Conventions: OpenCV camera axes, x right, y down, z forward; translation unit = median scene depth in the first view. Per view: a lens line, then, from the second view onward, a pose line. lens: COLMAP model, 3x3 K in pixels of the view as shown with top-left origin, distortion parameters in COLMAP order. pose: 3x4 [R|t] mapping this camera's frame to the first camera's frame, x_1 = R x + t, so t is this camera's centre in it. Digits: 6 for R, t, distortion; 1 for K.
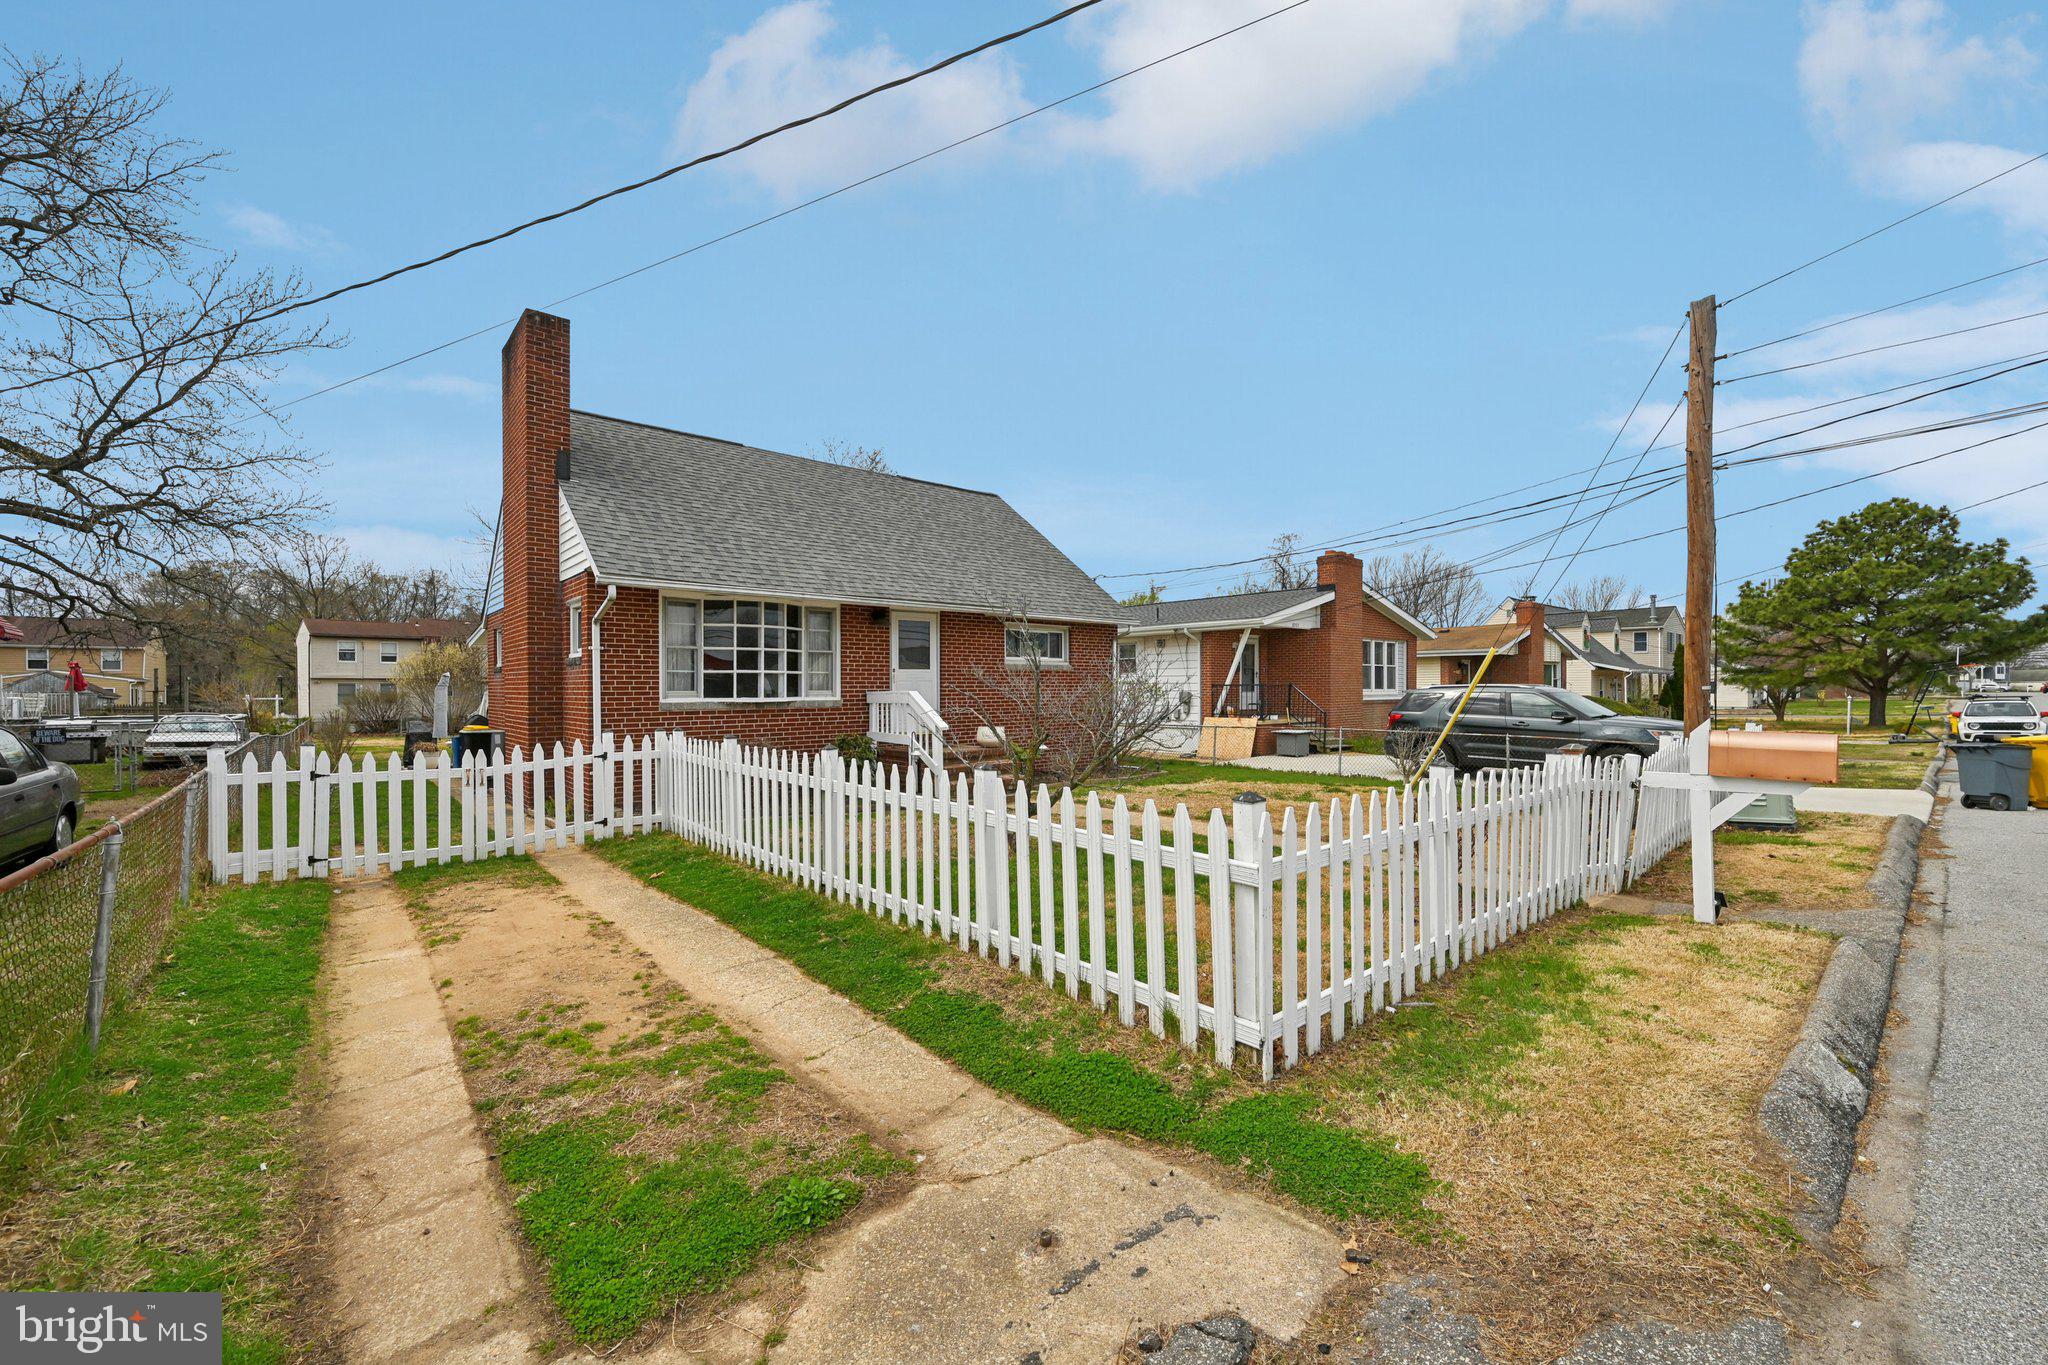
lens RADIAL K [[816.7, 0, 1029.8], [0, 816.7, 687.3], [0, 0, 1]] dist [-0.000679, -0.000292]
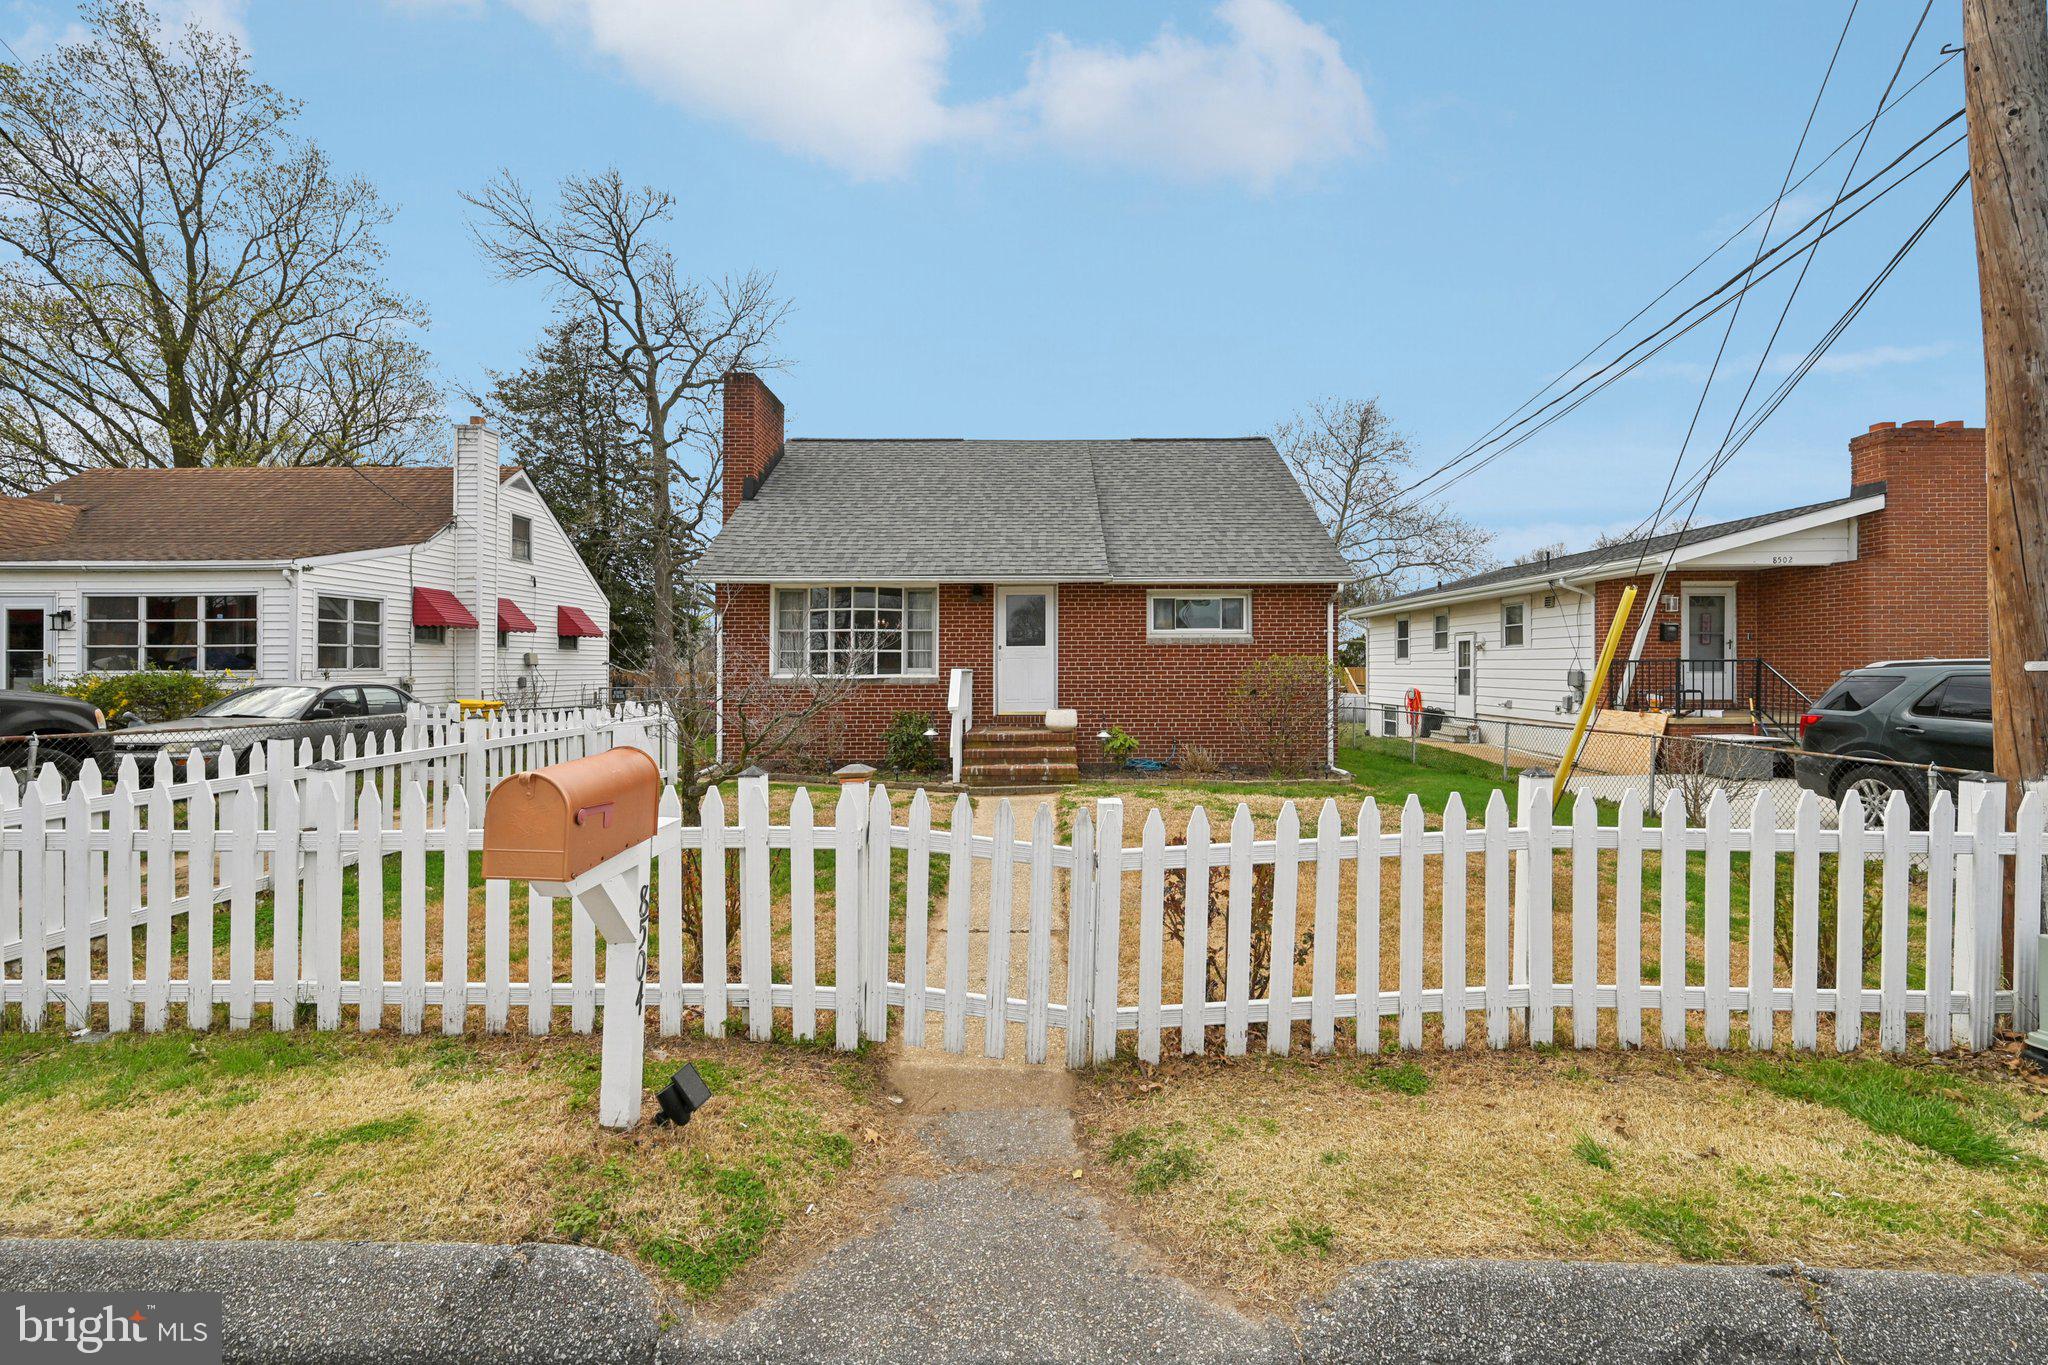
lens RADIAL K [[821.6, 0, 1023.1], [0, 821.6, 659.7], [0, 0, 1]] dist [-0.001235, -0.000263]
pose [[0.743306, -0.004133, -0.668938, 0.344005], [0.000393, 0.999983, -0.005741, -0.000428], [0.668951, 0.004005, 0.743296, 0.199281]]
